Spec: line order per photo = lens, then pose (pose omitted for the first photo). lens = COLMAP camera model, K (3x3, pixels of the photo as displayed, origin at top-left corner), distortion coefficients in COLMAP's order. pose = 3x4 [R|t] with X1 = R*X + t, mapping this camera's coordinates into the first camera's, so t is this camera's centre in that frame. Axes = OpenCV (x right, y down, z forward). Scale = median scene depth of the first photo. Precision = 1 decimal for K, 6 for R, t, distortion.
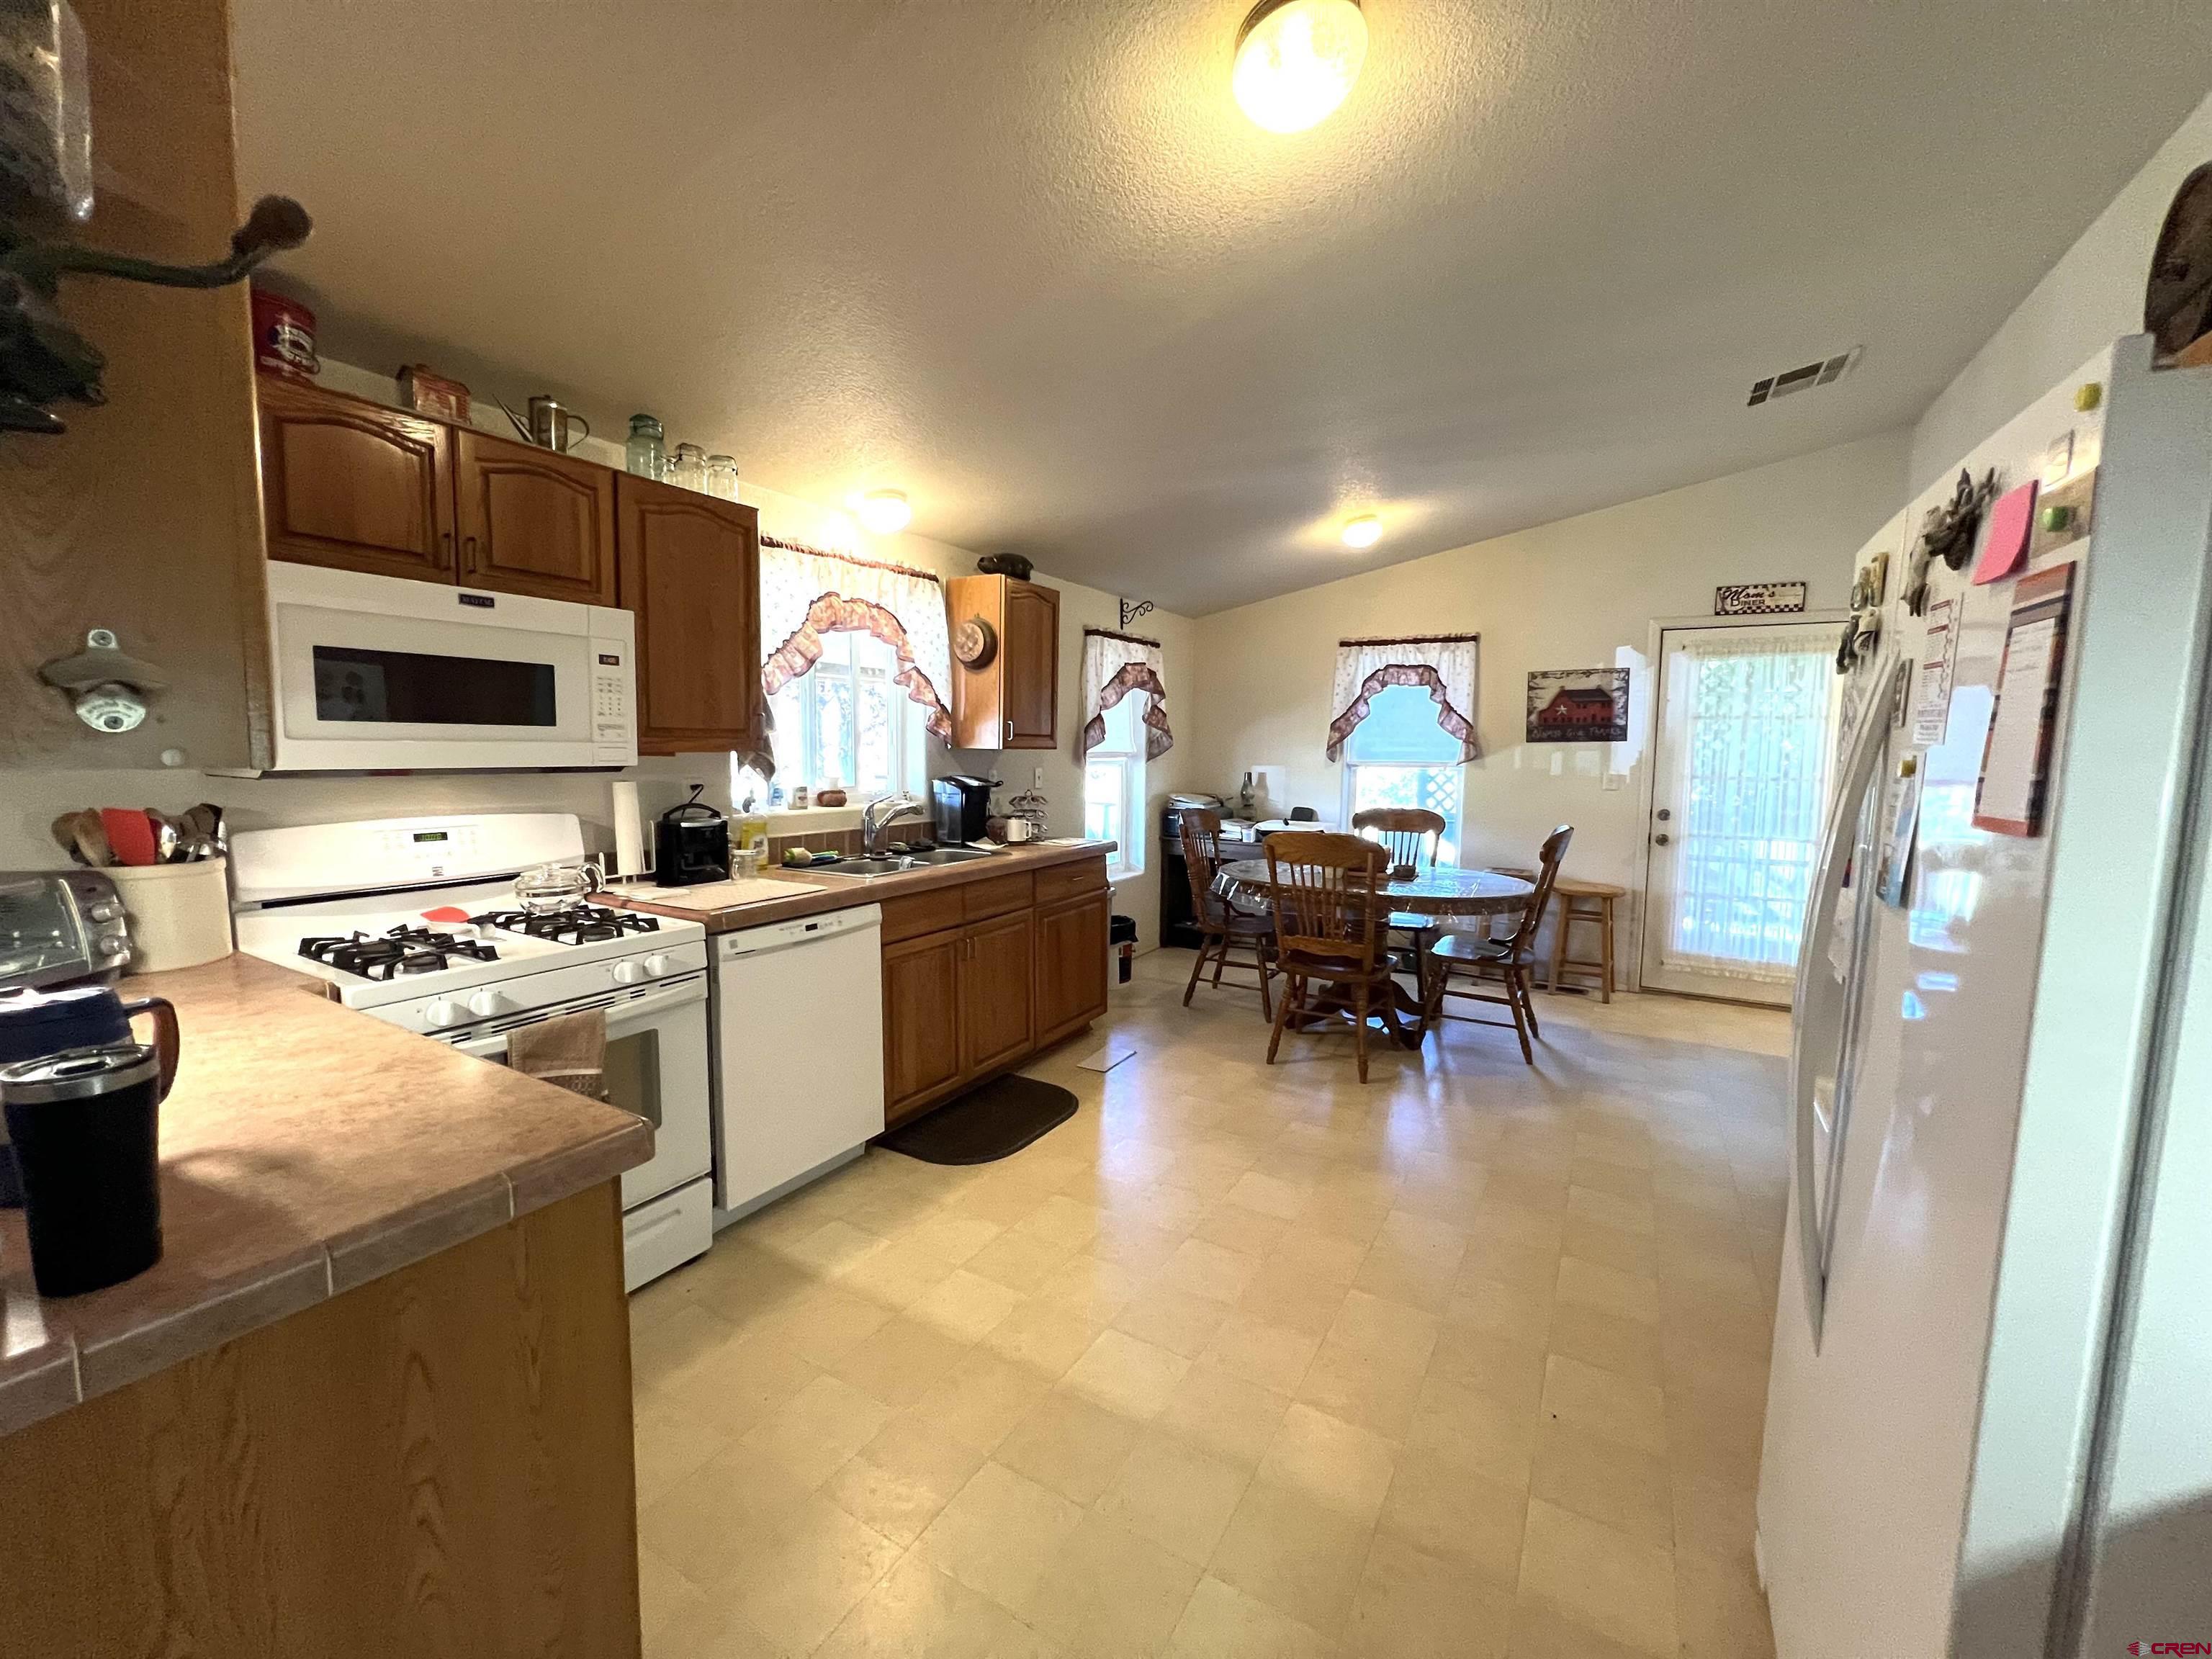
lens RADIAL K [[884.6, 0, 1103.3], [0, 884.6, 825.6], [0, 0, 1]] dist [-0.004231, 0.000076]
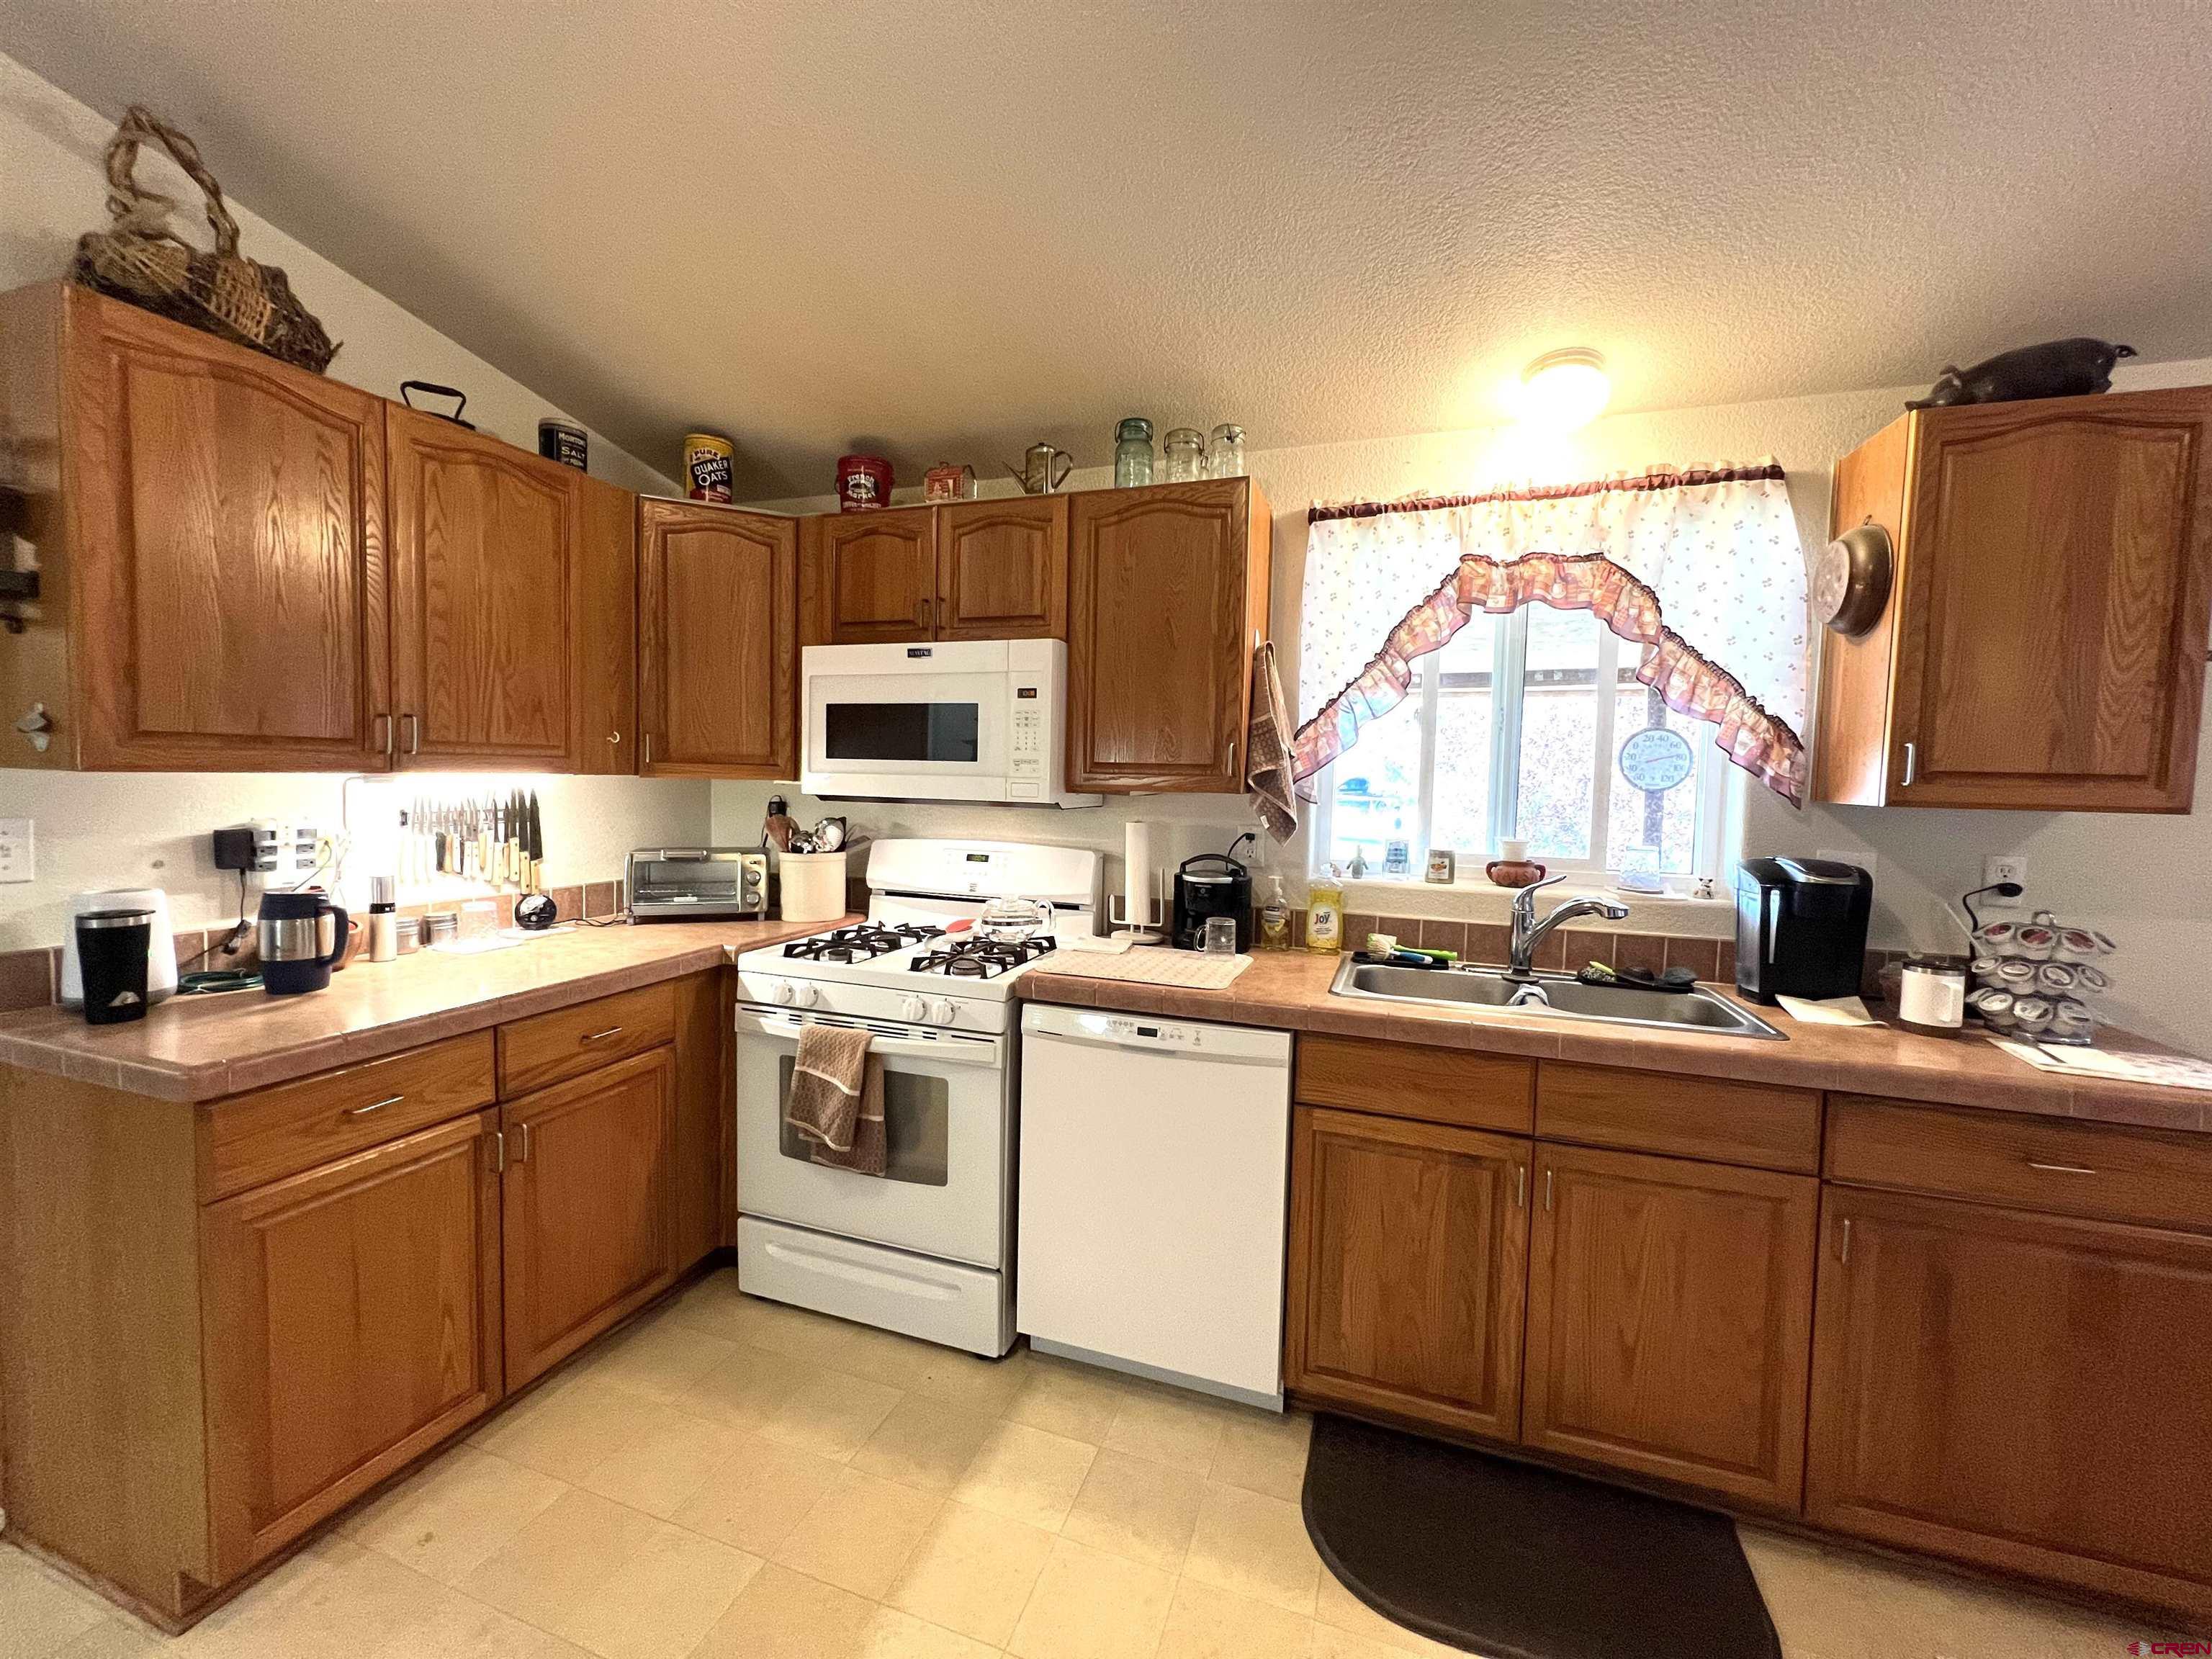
lens RADIAL K [[884.6, 0, 1101.6], [0, 884.6, 823.4], [0, 0, 1]] dist [-0.004231, 0.000076]
pose [[0.187448, 0.043421, -0.981314, 0.370056], [-0.109699, 0.993698, 0.023015, -0.068230], [0.976130, 0.103335, 0.191030, 0.809001]]
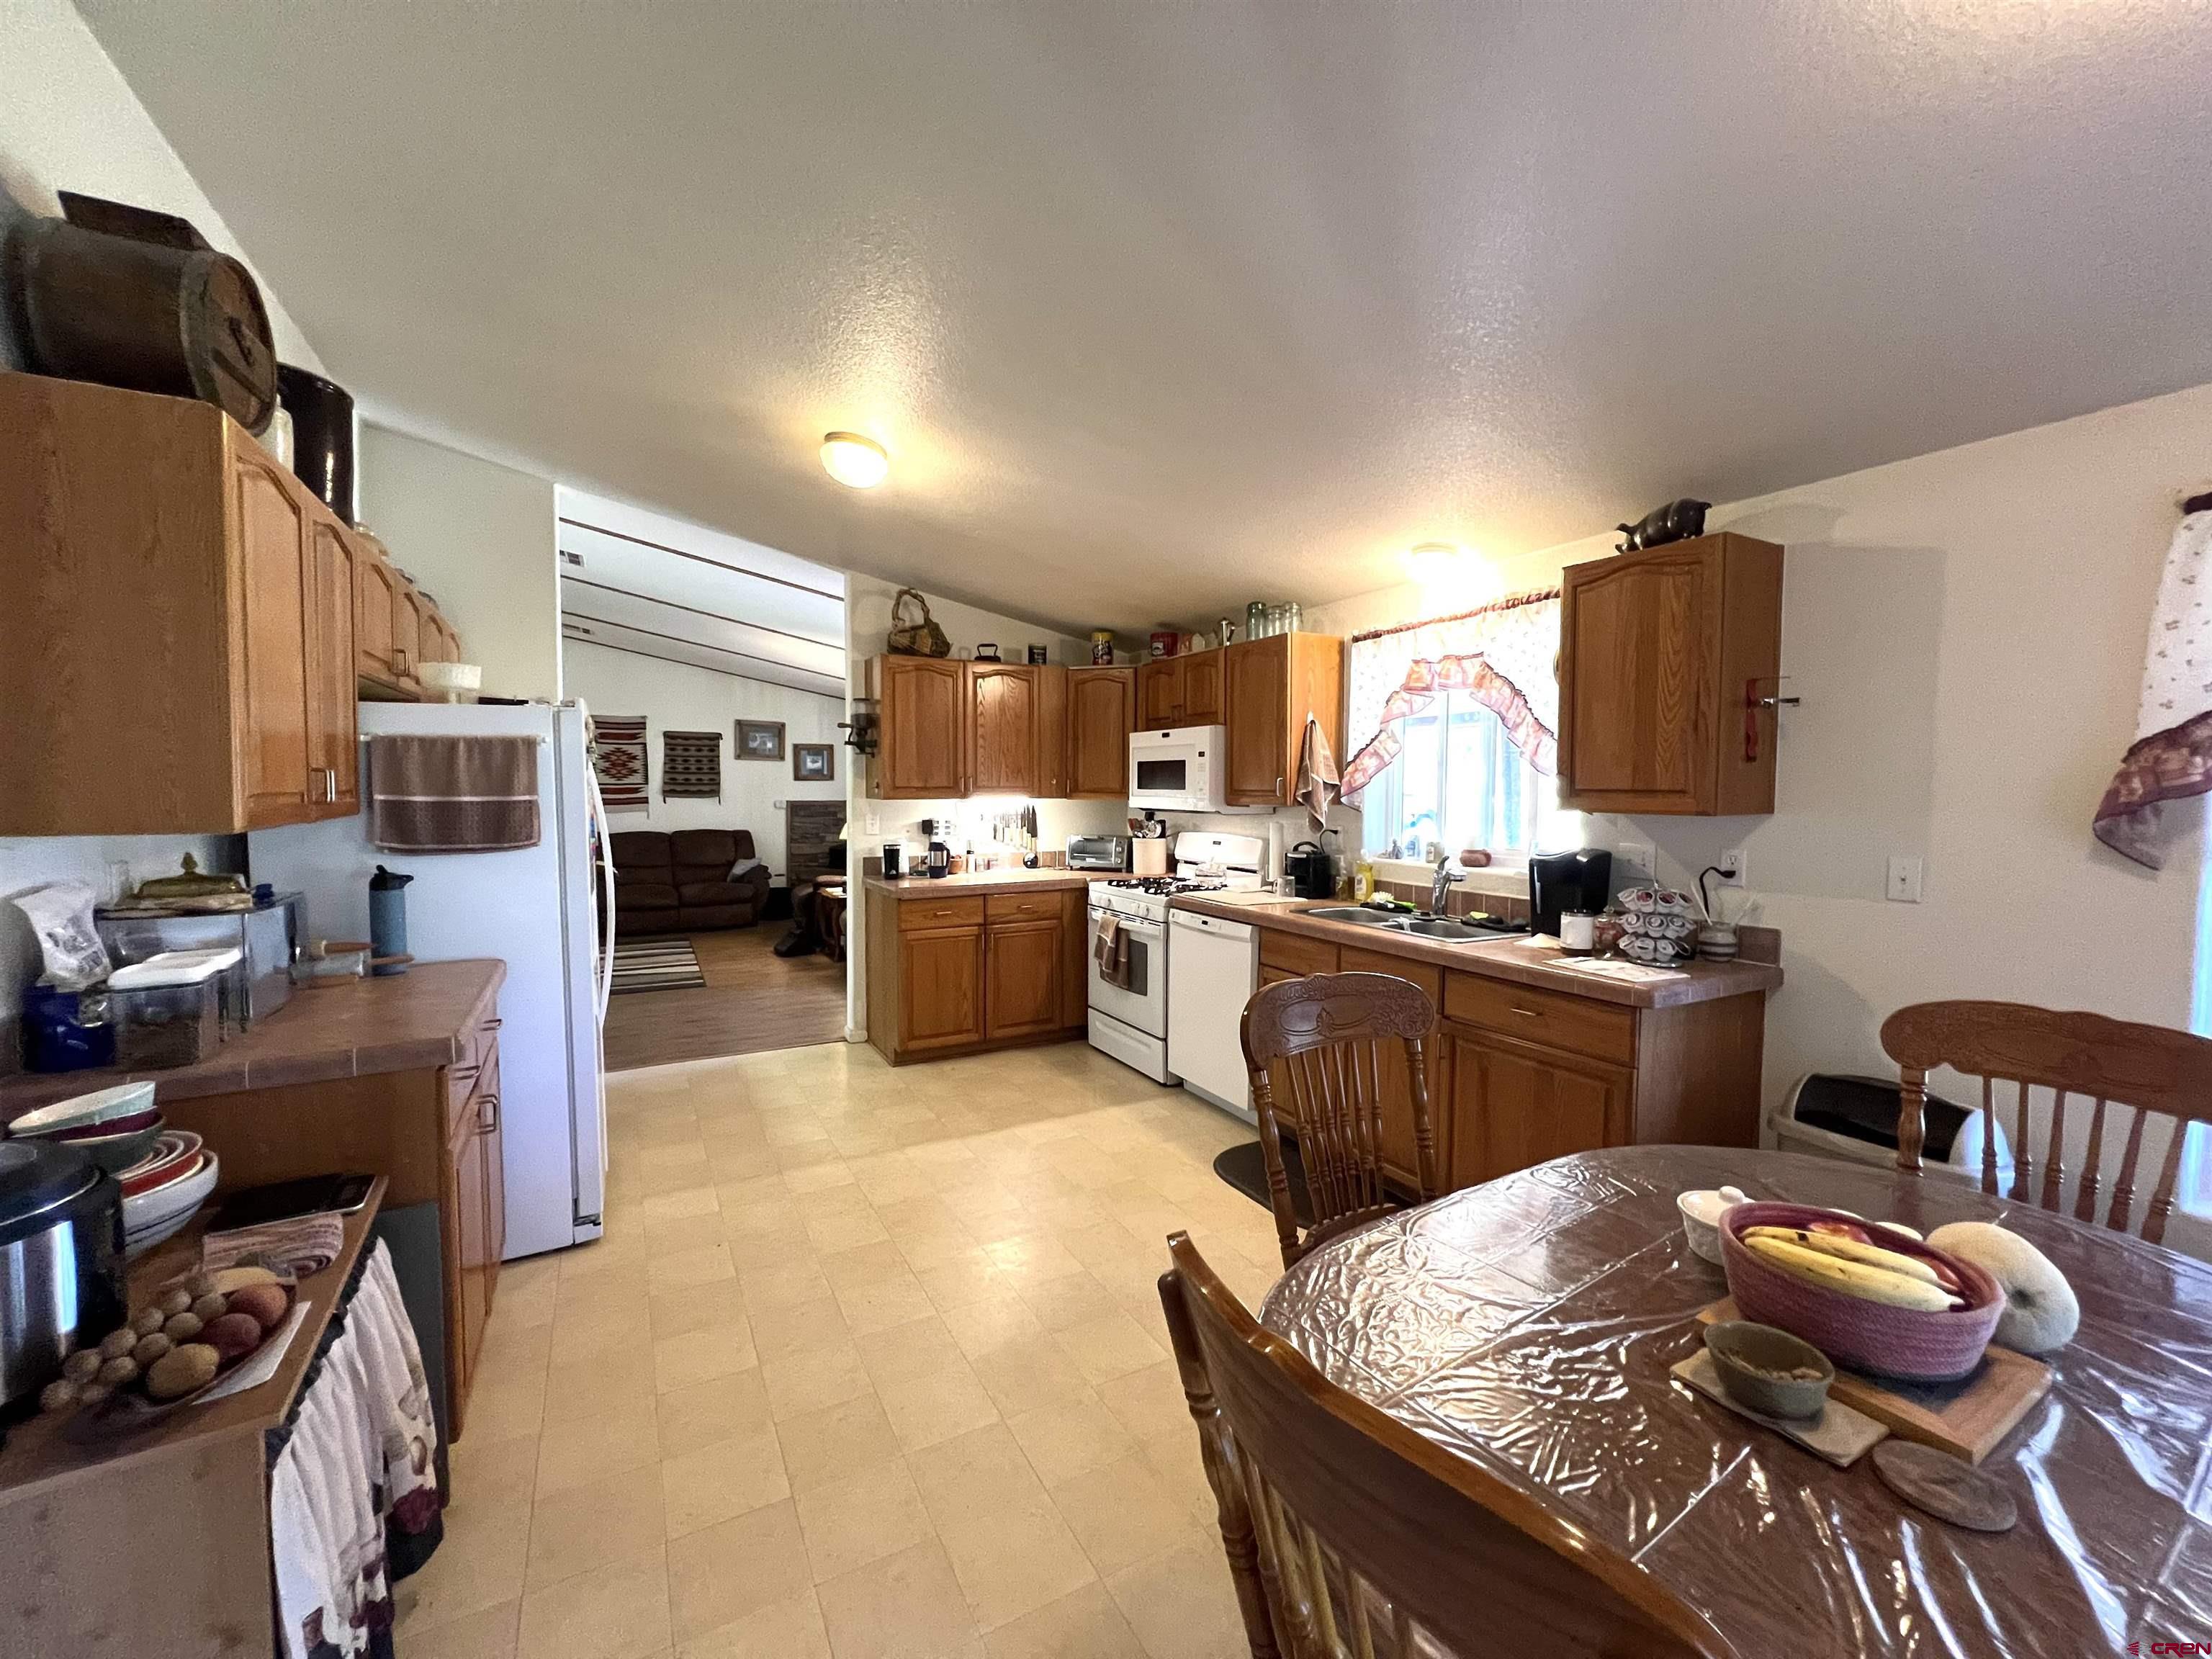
lens RADIAL K [[884.6, 0, 1098.7], [0, 884.6, 824.2], [0, 0, 1]] dist [-0.004231, 0.000076]
pose [[-0.514395, 0.021980, -0.857272, 1.031728], [-0.089454, 0.992842, 0.079132, -0.150385], [0.852875, 0.117392, -0.508746, 1.586821]]
